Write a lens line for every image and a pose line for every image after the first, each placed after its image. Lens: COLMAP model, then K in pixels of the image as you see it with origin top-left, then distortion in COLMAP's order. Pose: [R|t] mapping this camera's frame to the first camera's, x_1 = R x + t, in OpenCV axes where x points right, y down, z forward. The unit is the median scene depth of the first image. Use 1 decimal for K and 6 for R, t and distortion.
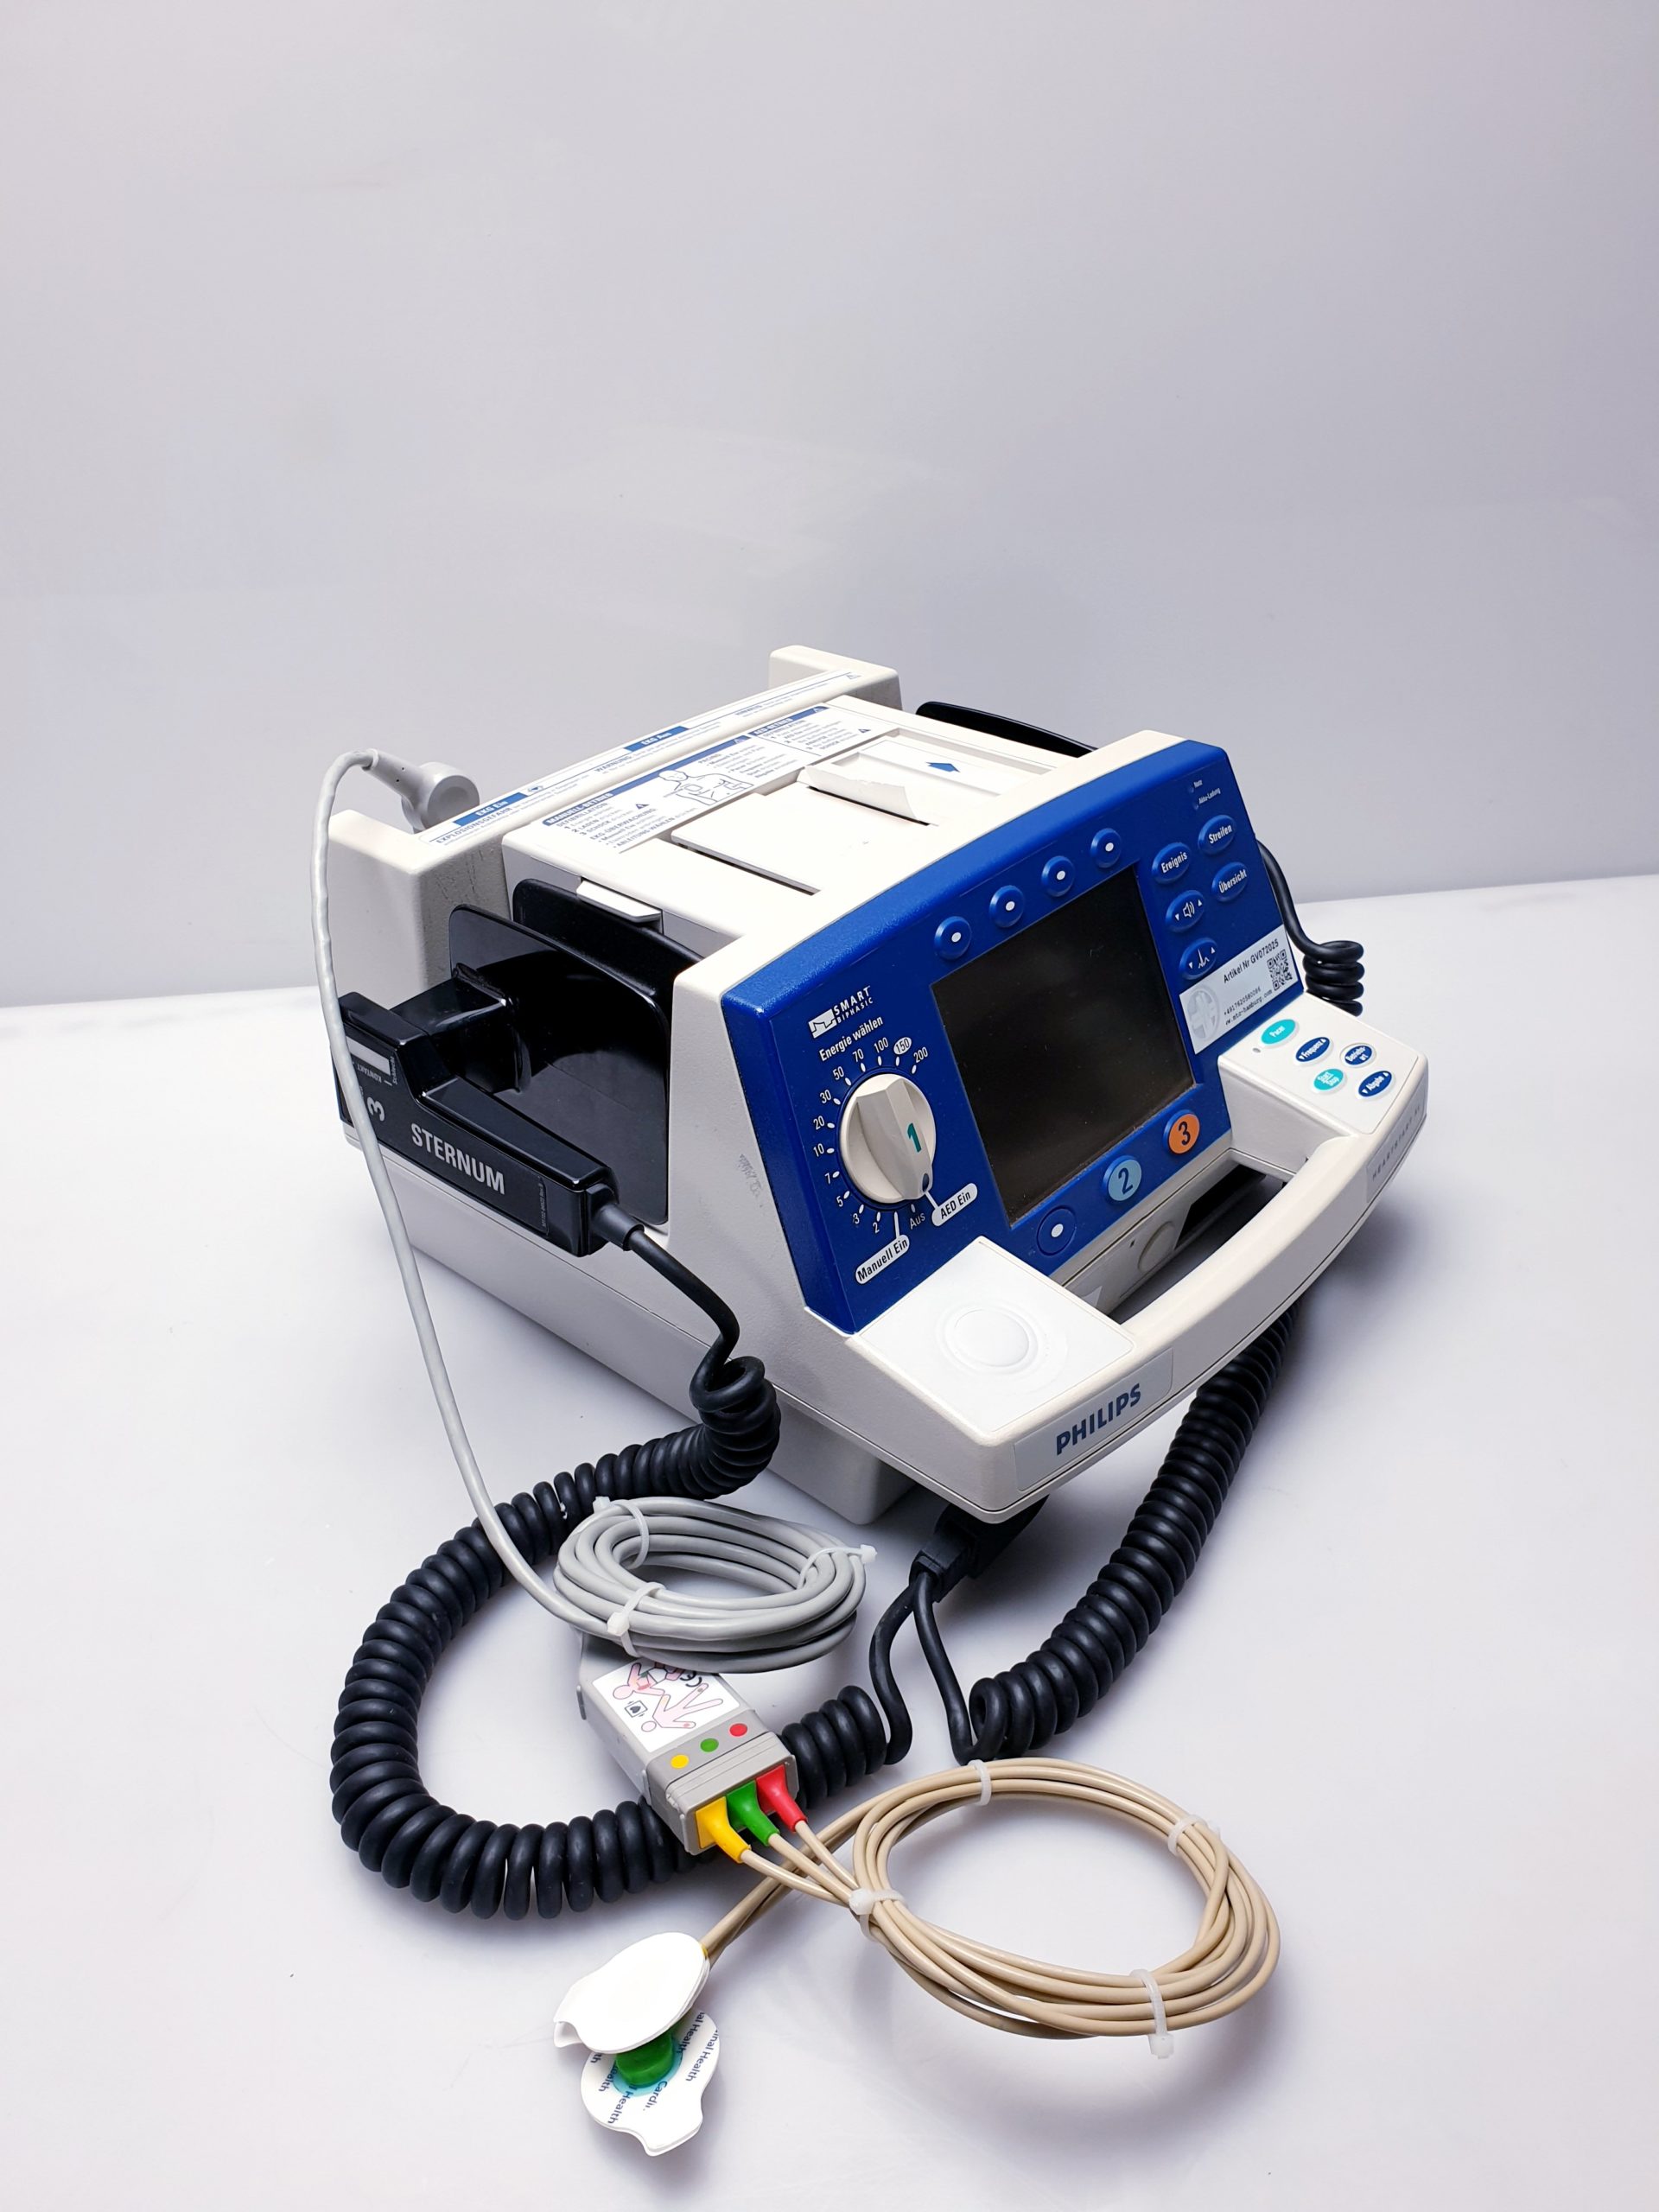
lens RADIAL K [[1799.4, 0, 863.8], [0, 1799.4, 1105.5], [0, 0, 1]] dist [0.055484, -0.124561]
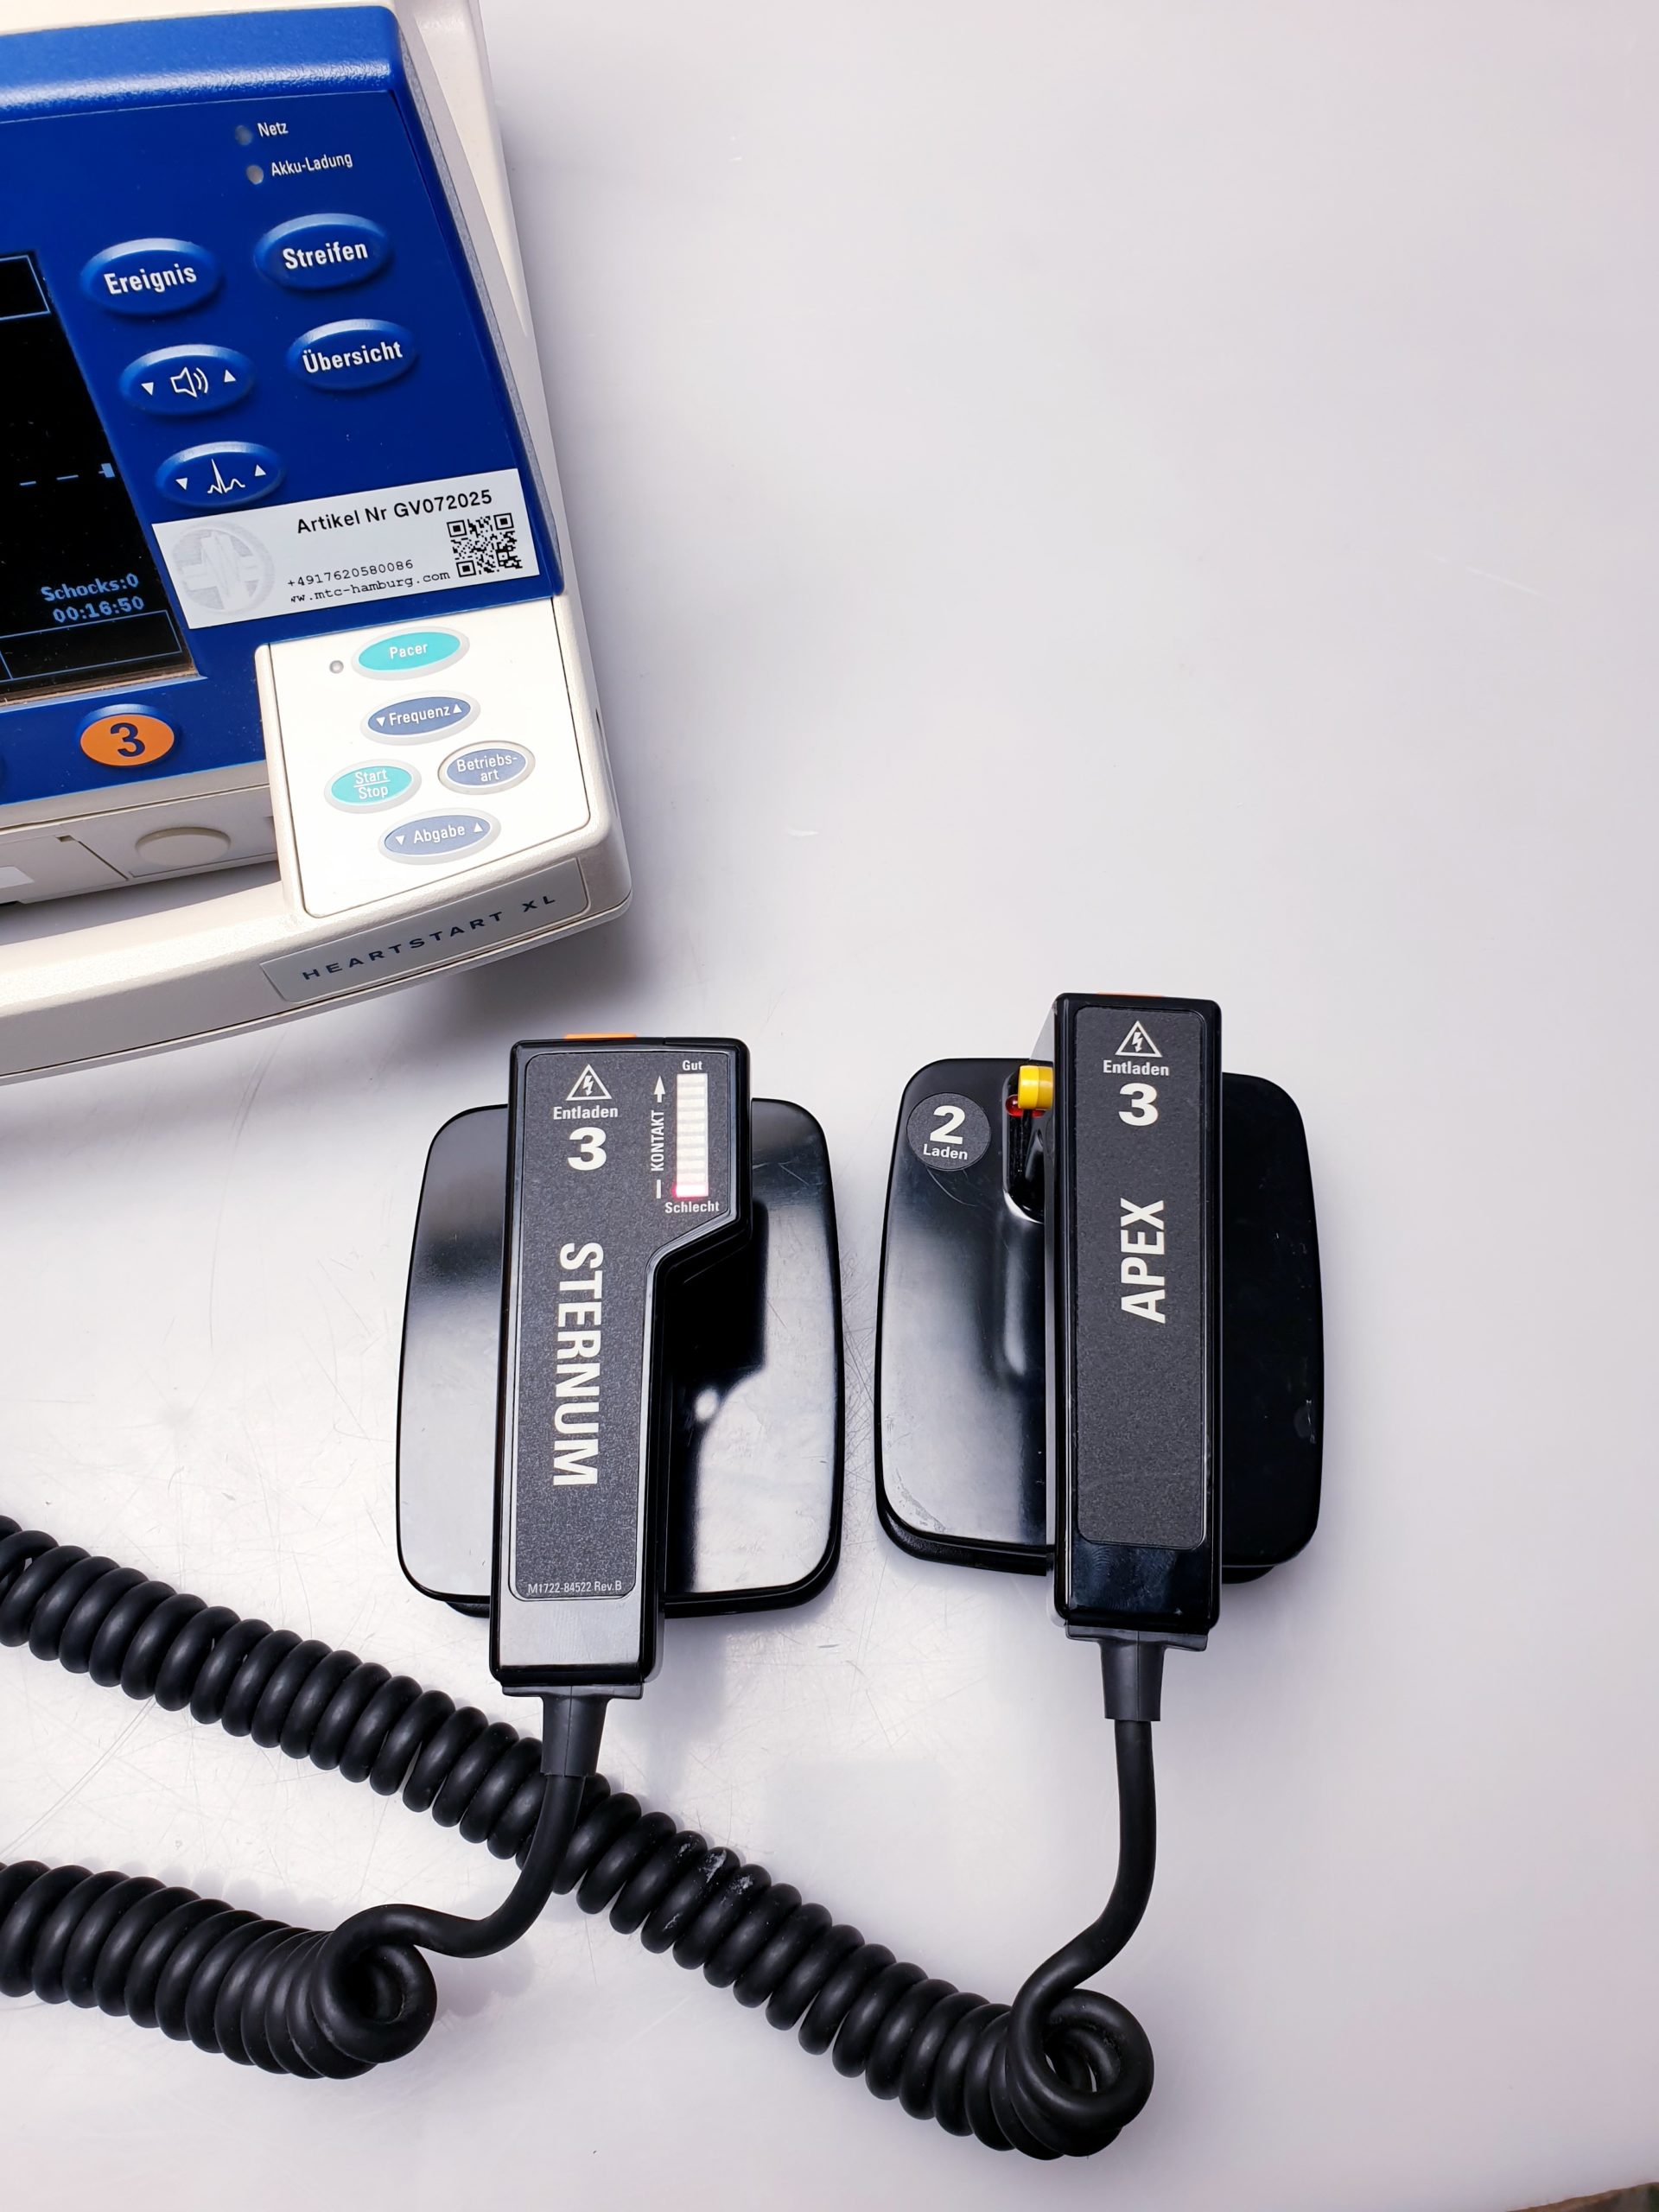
lens RADIAL K [[1734.7, 0, 824.2], [0, 1734.7, 1060.0], [0, 0, 1]] dist [-0.088390, 0.151396]
pose [[0.789185, 0.571186, -0.225685, 0.535619], [-0.340891, 0.713062, 0.612646, -0.326739], [0.510863, -0.406557, 0.757450, 0.635147]]
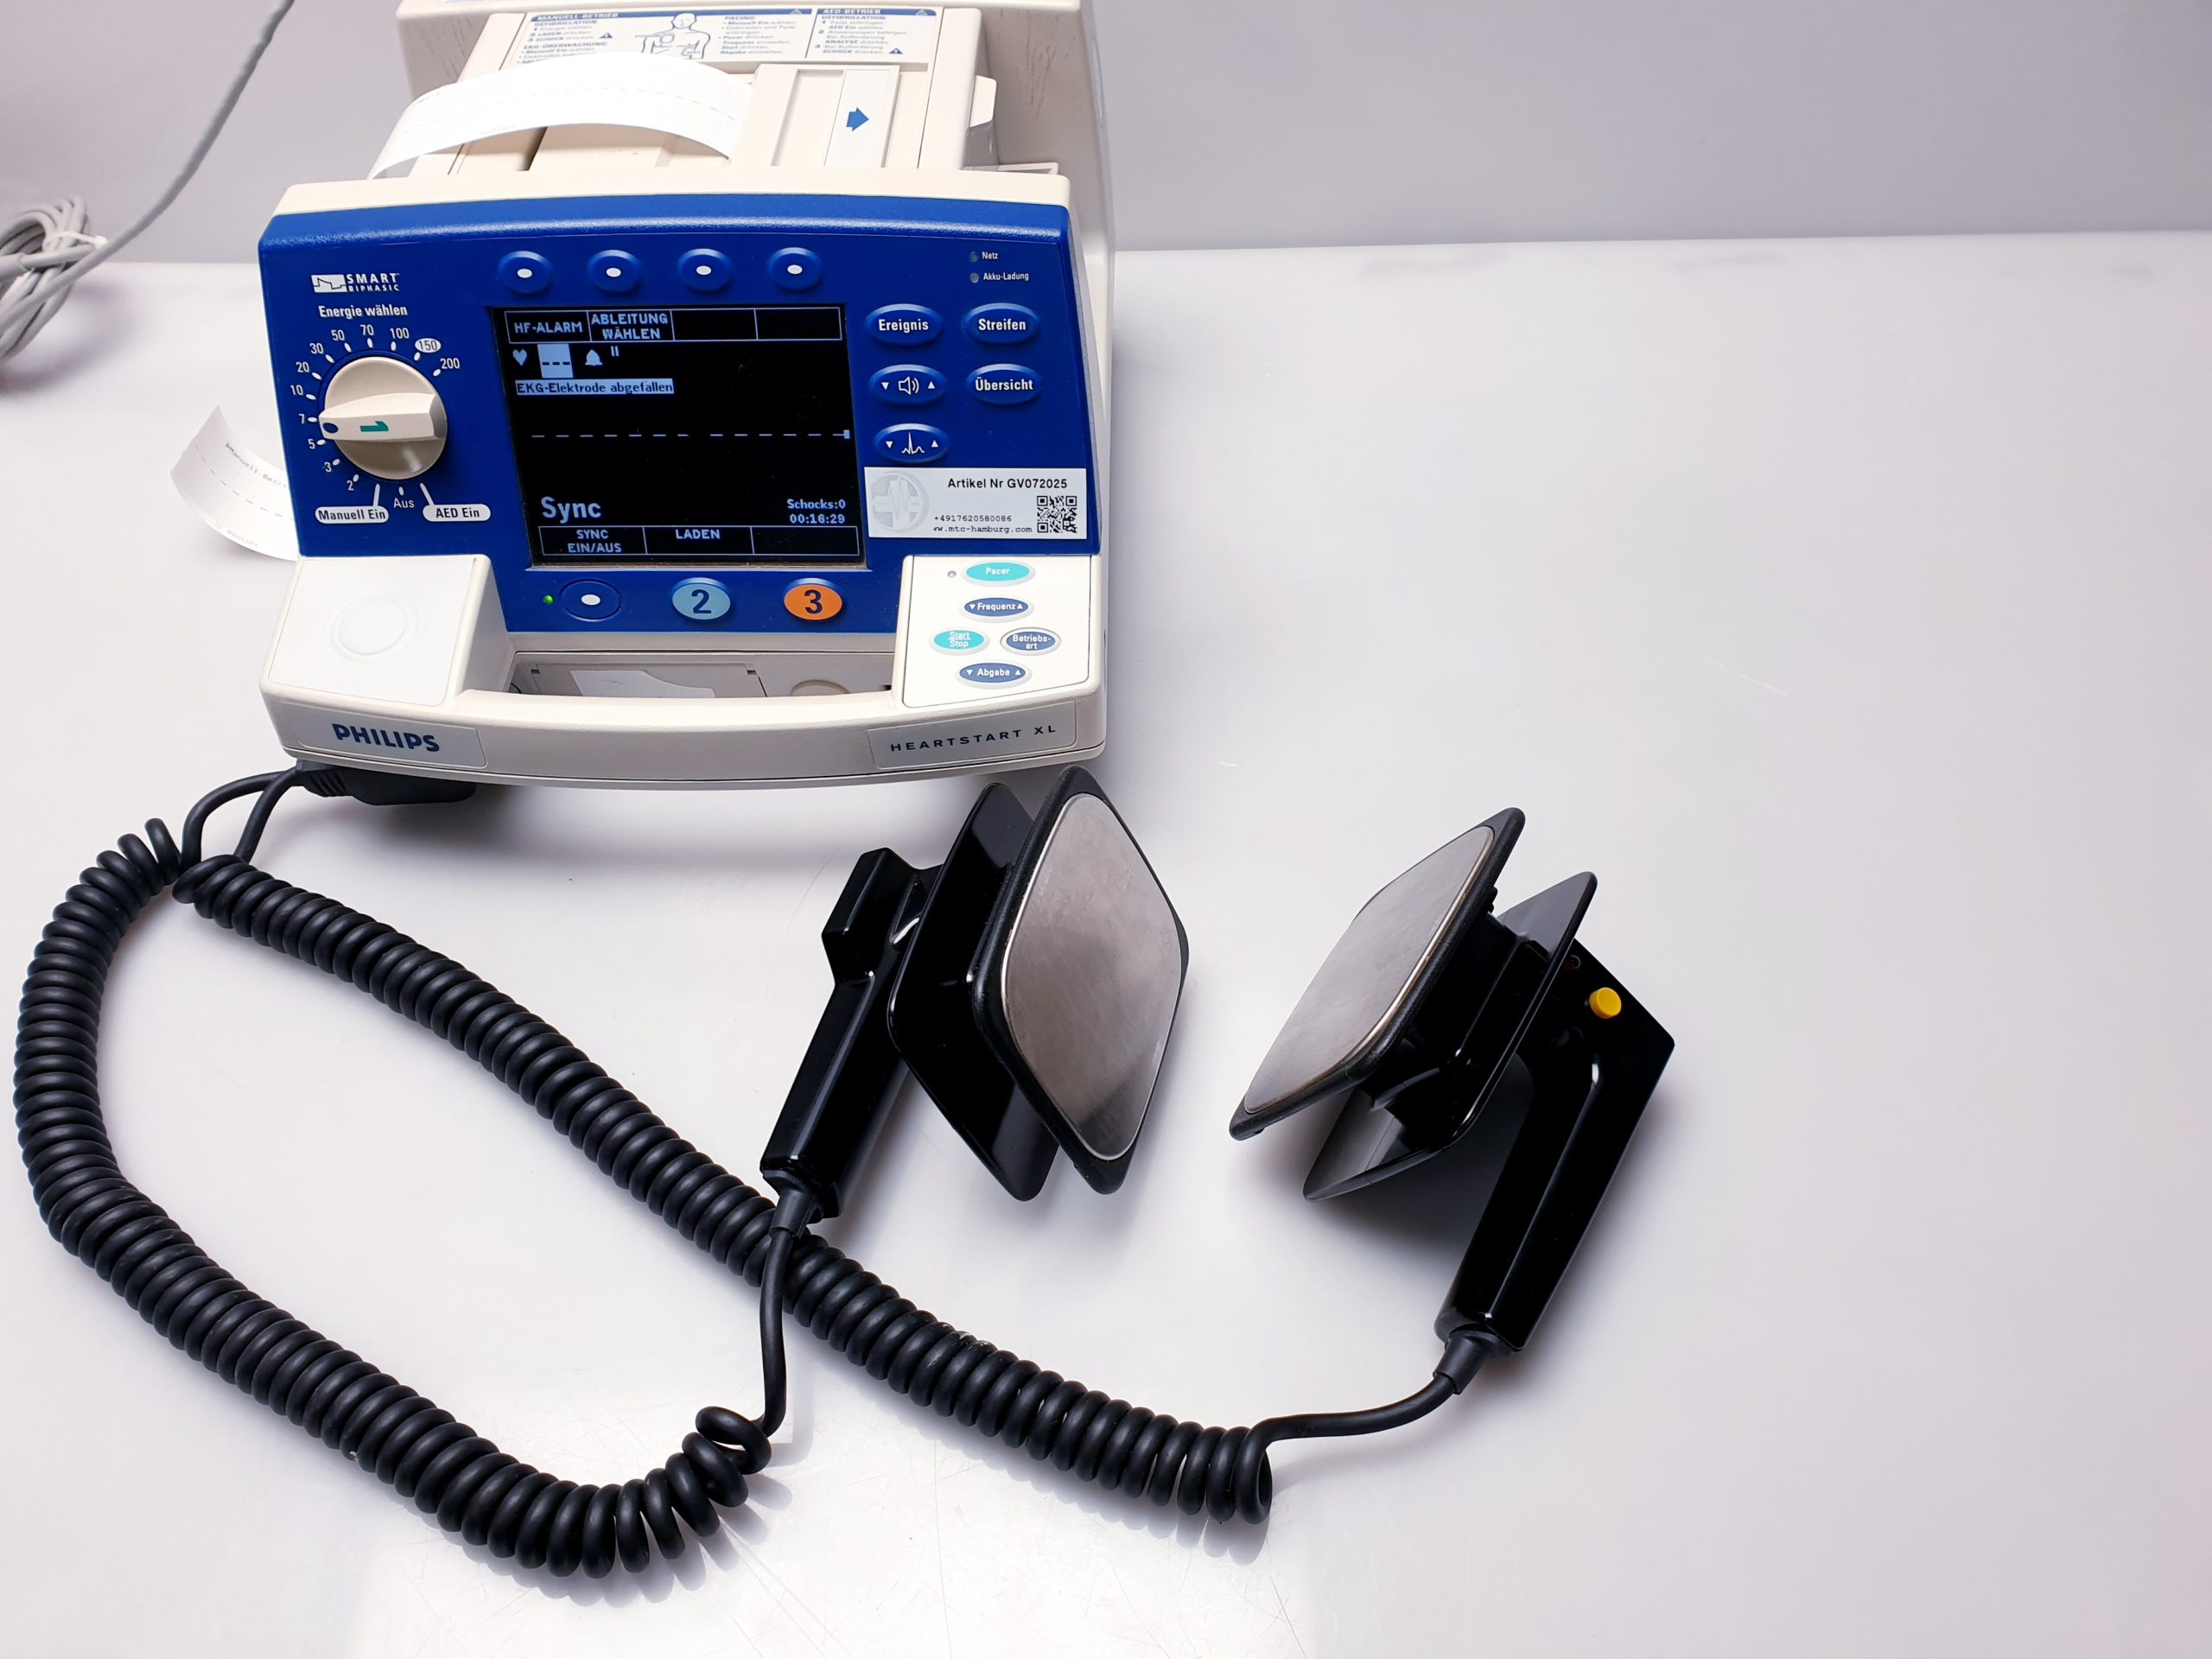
lens RADIAL K [[1778.3, 0, 1123.5], [0, 1778.3, 915.3], [0, 0, 1]] dist [0.048802, -0.190827]
pose [[0.645542, 0.606408, -0.464268, 0.798118], [-0.414852, 0.788821, 0.453496, -0.338239], [0.641228, -0.100149, 0.760787, 0.372838]]
